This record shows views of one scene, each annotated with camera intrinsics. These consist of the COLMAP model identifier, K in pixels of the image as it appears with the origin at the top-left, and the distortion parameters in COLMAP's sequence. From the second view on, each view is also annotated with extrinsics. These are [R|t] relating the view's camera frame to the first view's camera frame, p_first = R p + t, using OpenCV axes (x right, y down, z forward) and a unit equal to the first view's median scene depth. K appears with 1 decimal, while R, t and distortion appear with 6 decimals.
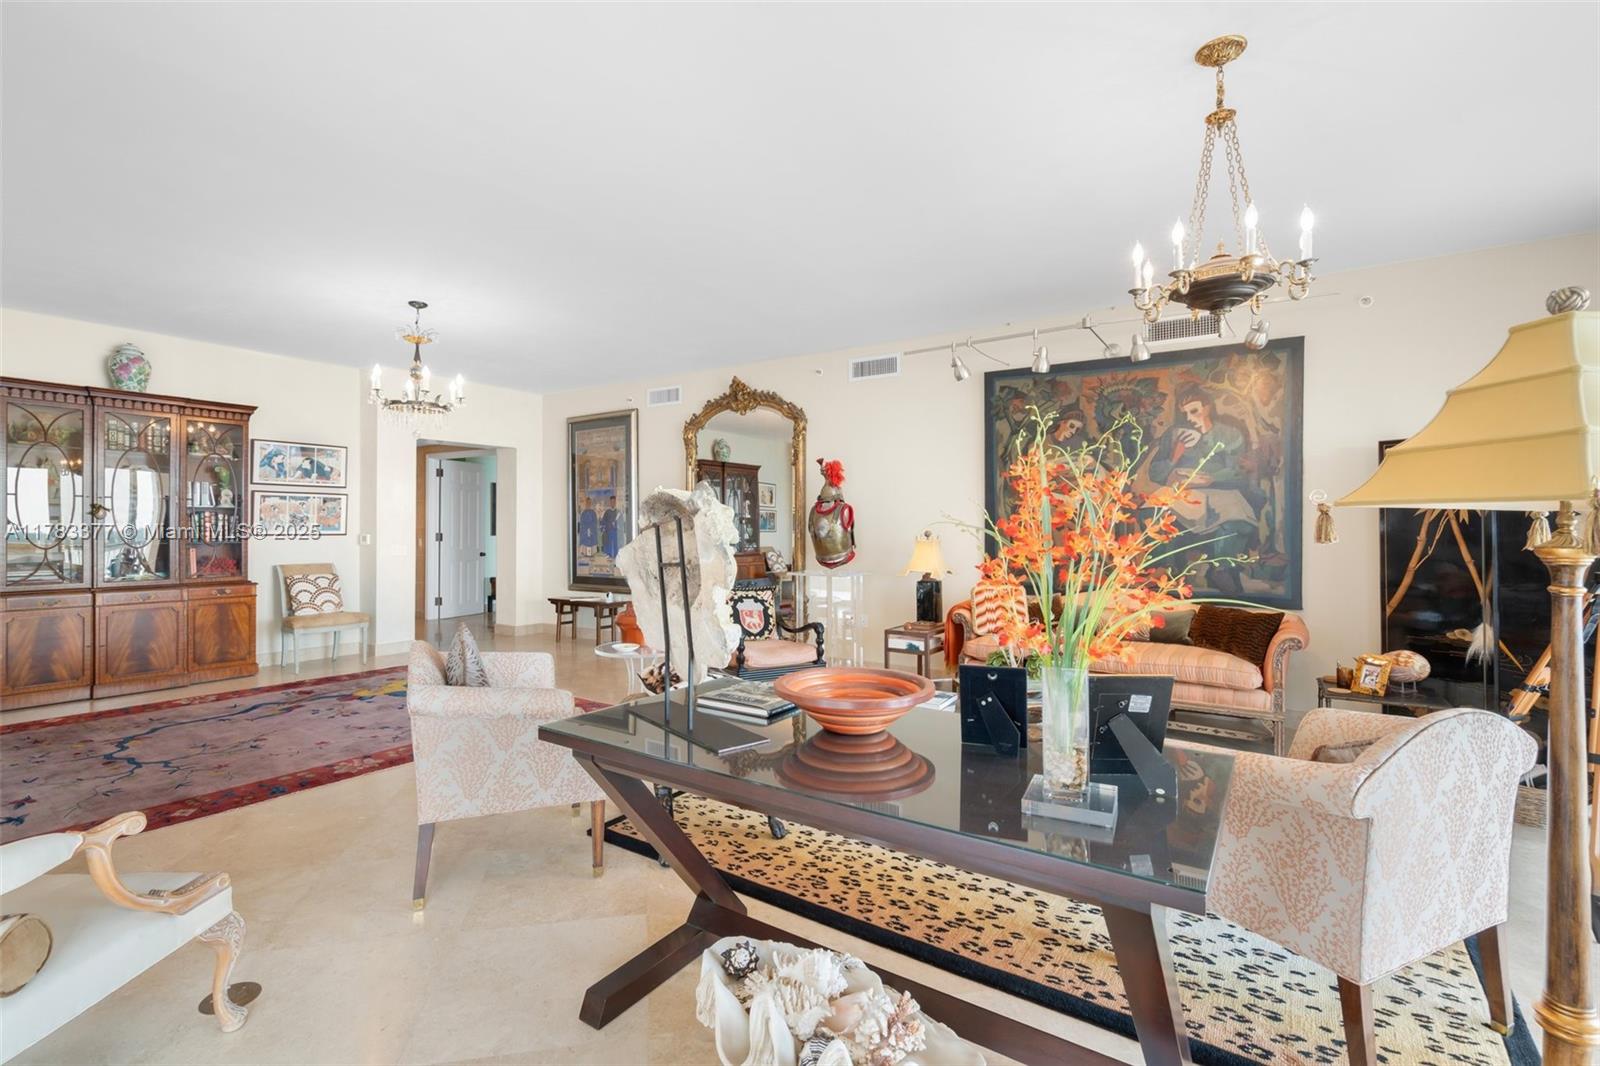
lens RADIAL K [[722.7, 0, 778.8], [0, 722.7, 524.3], [0, 0, 1]] dist [-0.001592, 0.001160]
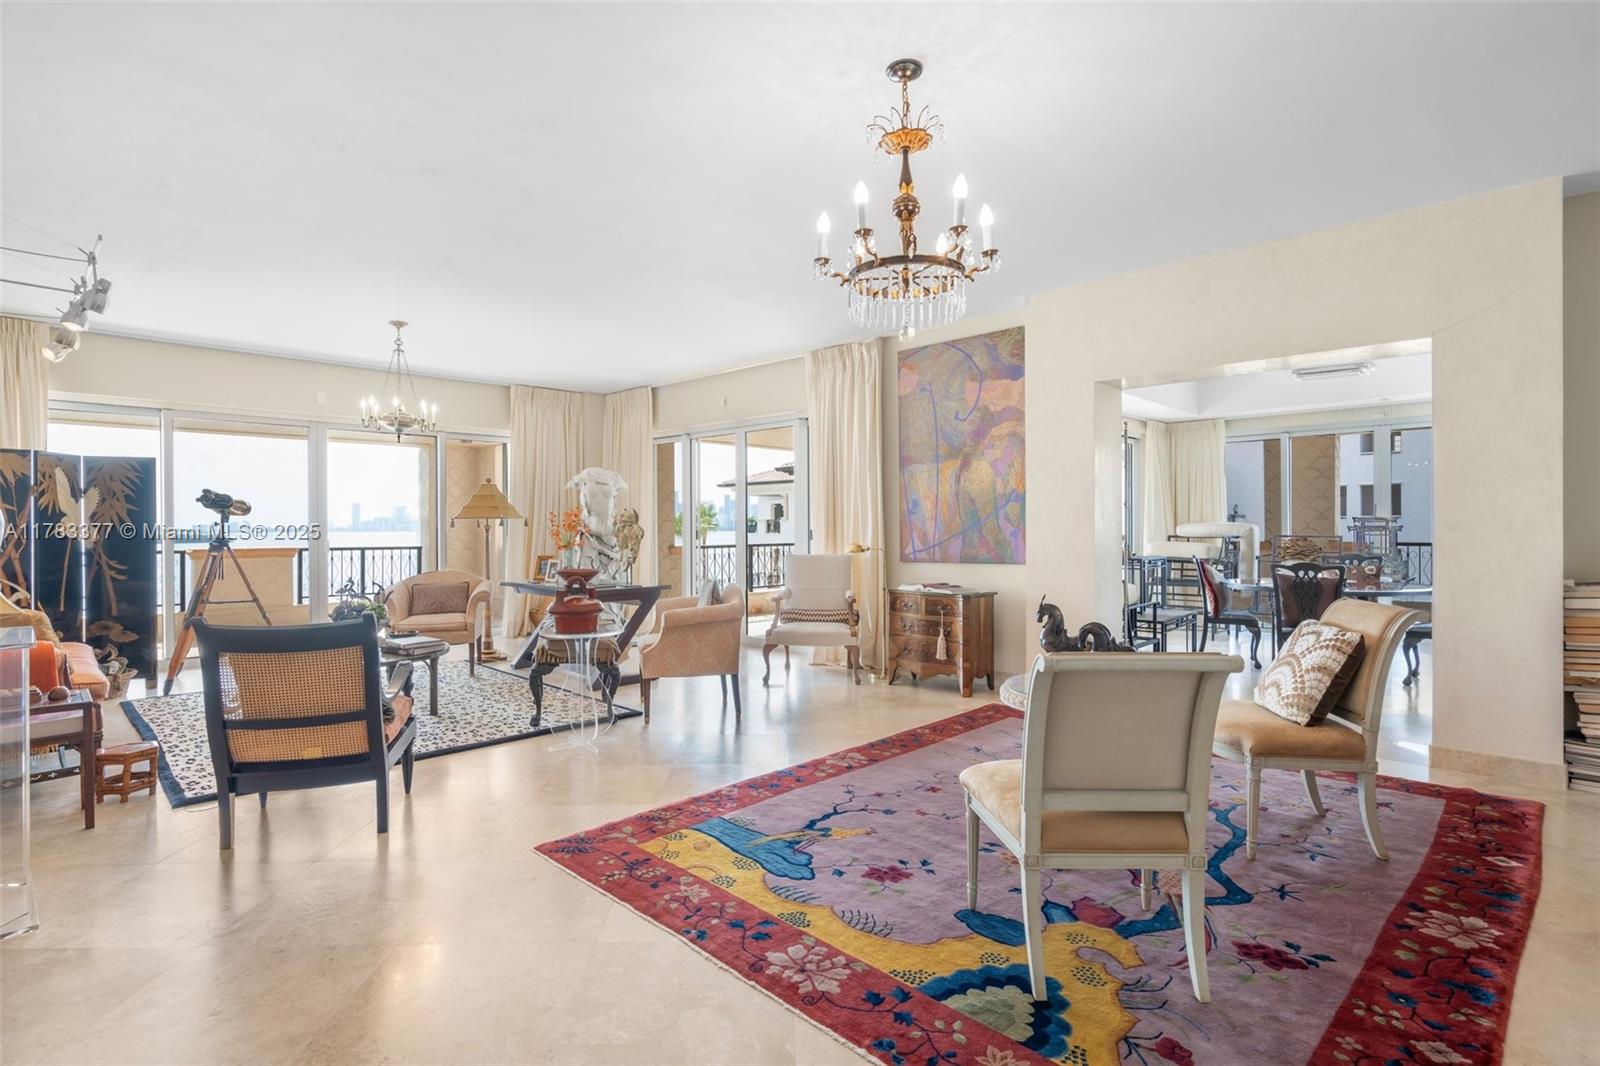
lens RADIAL K [[790.0, 0, 782.5], [0, 790.0, 529.9], [0, 0, 1]] dist [-0.000432, 0.000253]
pose [[-0.983600, 0.000642, 0.180364, -0.472300], [0.001350, 0.999992, 0.003806, 0.008954], [-0.180360, 0.003987, -0.983593, 1.423835]]
